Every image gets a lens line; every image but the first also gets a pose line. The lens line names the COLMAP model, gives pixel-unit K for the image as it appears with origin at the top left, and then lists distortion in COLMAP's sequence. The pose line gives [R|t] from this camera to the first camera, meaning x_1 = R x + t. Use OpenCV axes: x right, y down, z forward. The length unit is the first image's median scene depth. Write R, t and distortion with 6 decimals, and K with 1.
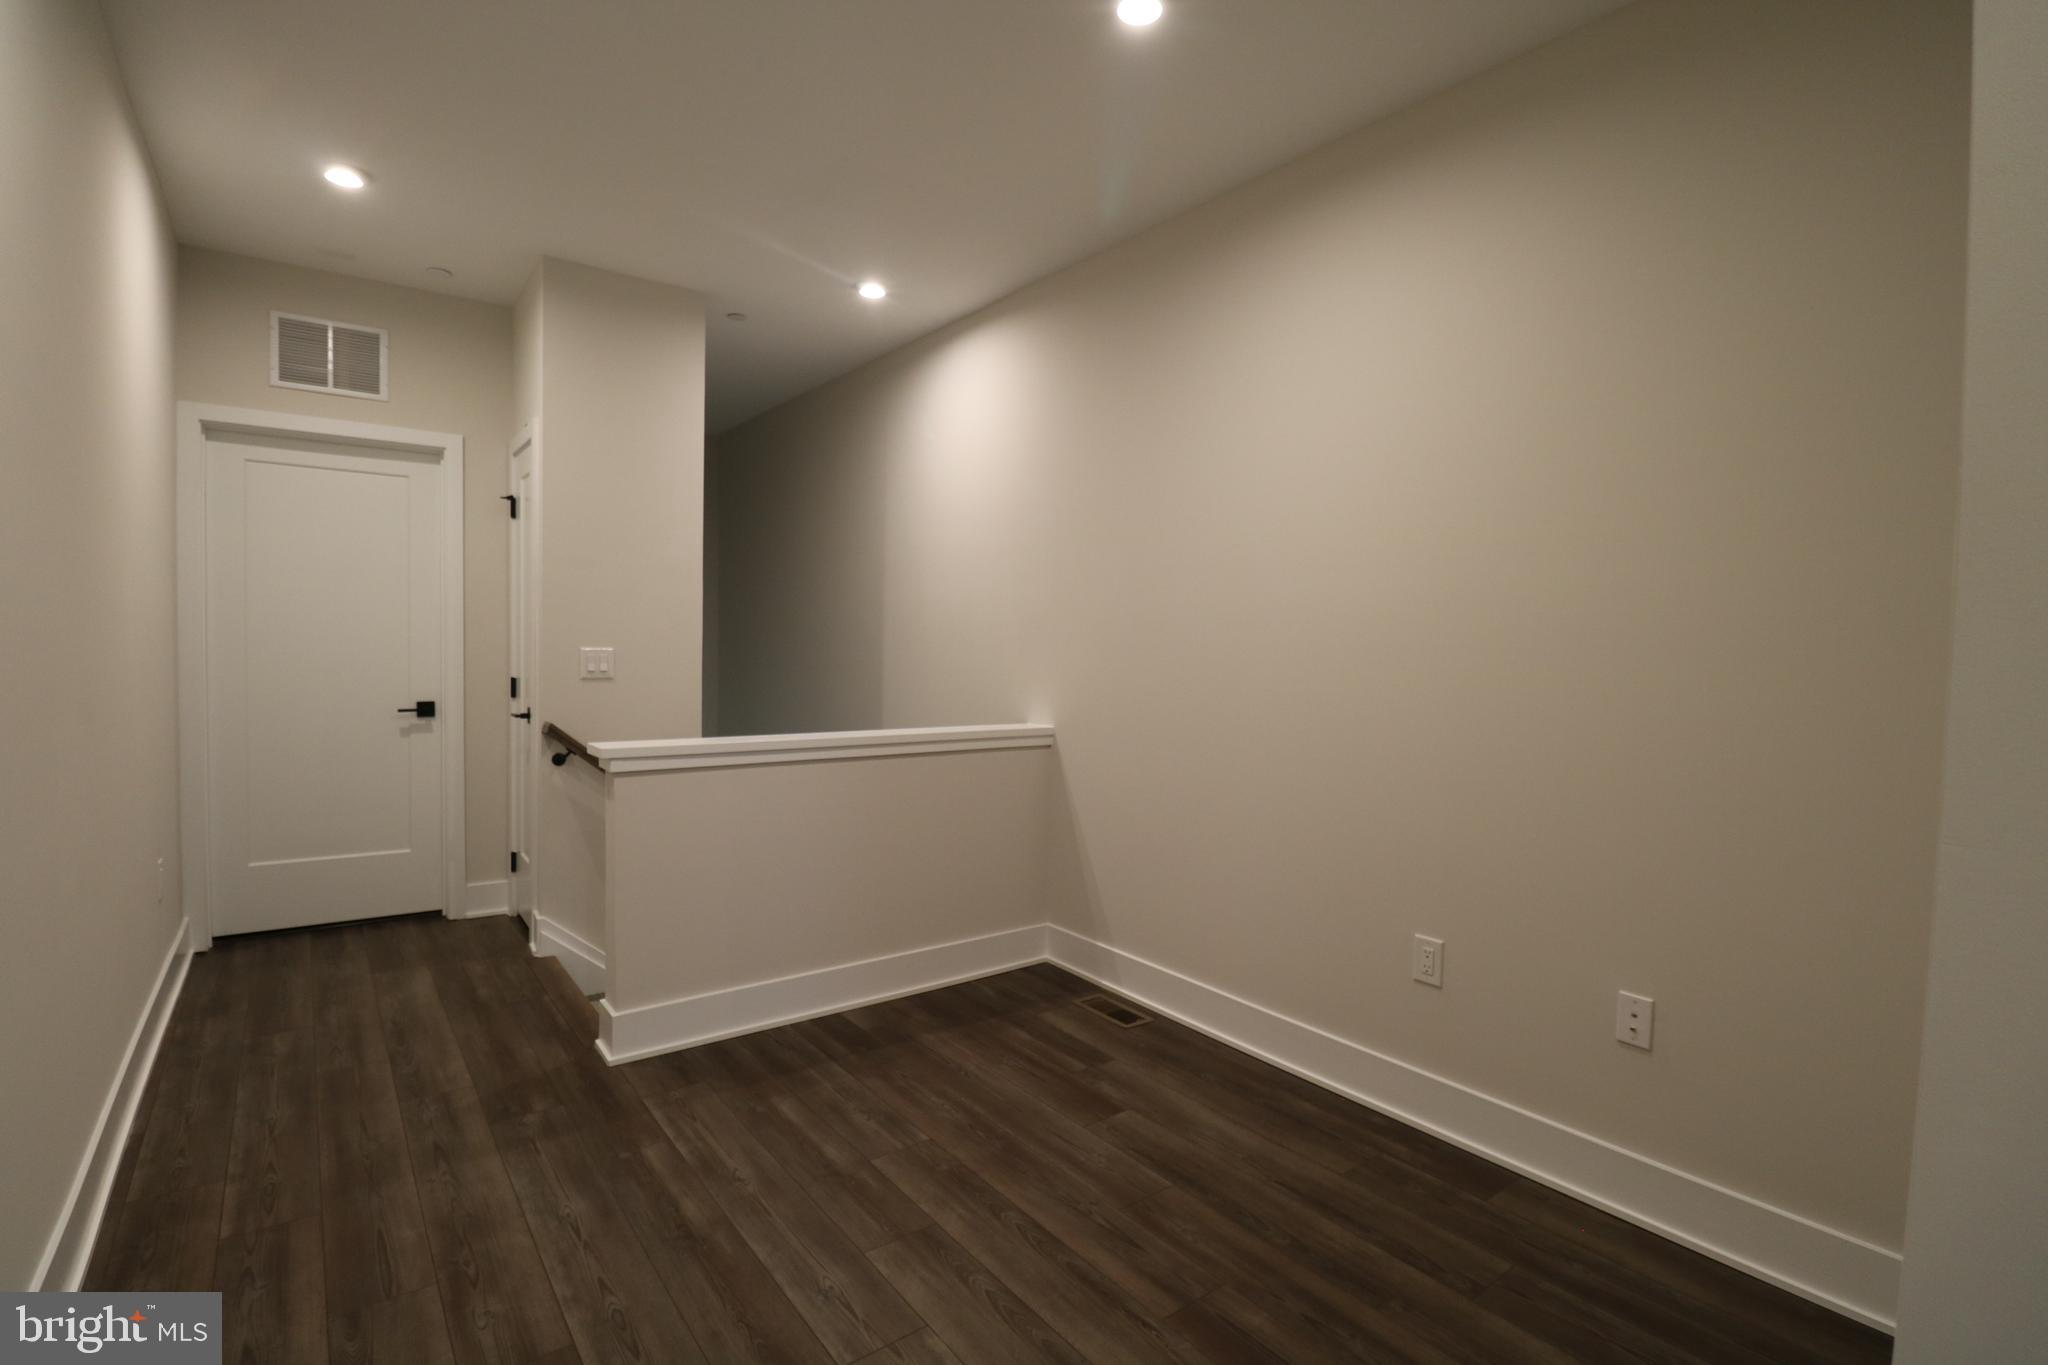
lens RADIAL K [[961.3, 0, 1027.7], [0, 961.3, 681.4], [0, 0, 1]] dist [-0.021129, -0.002588]
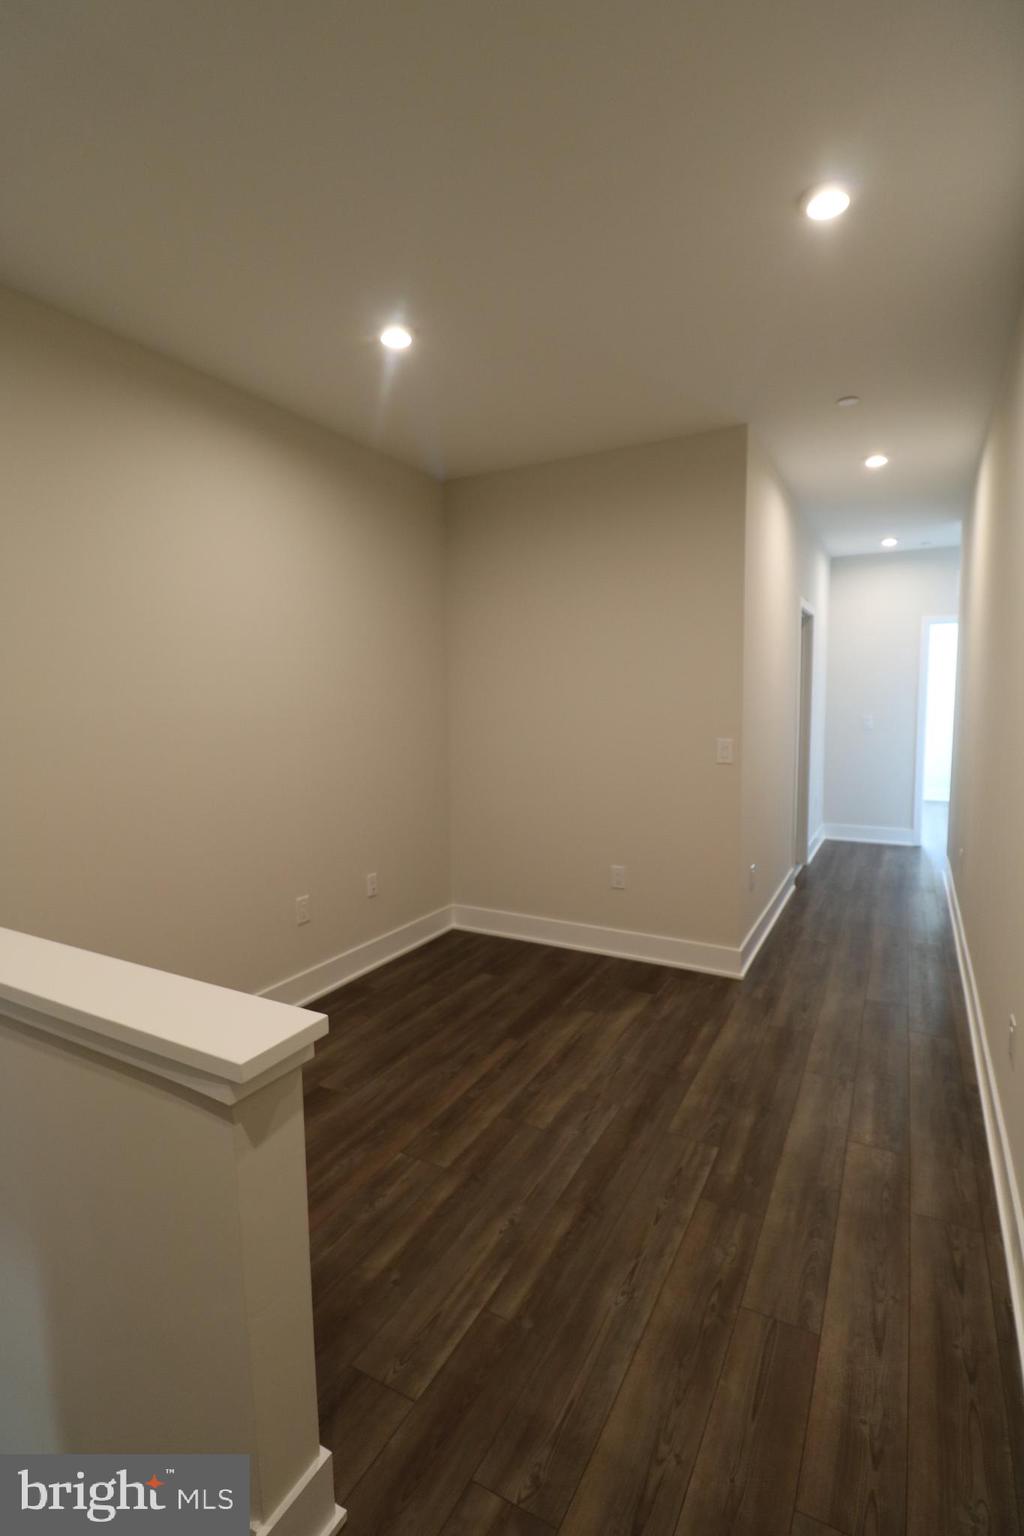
lens RADIAL K [[721.0, 0, 514.2], [0, 721.0, 764.9], [0, 0, 1]] dist [-0.021129, -0.002588]
pose [[-0.408316, -0.105959, 0.906670, -1.115880], [0.045986, 0.989592, 0.136360, -0.169743], [-0.911682, 0.097372, -0.399193, 1.380841]]
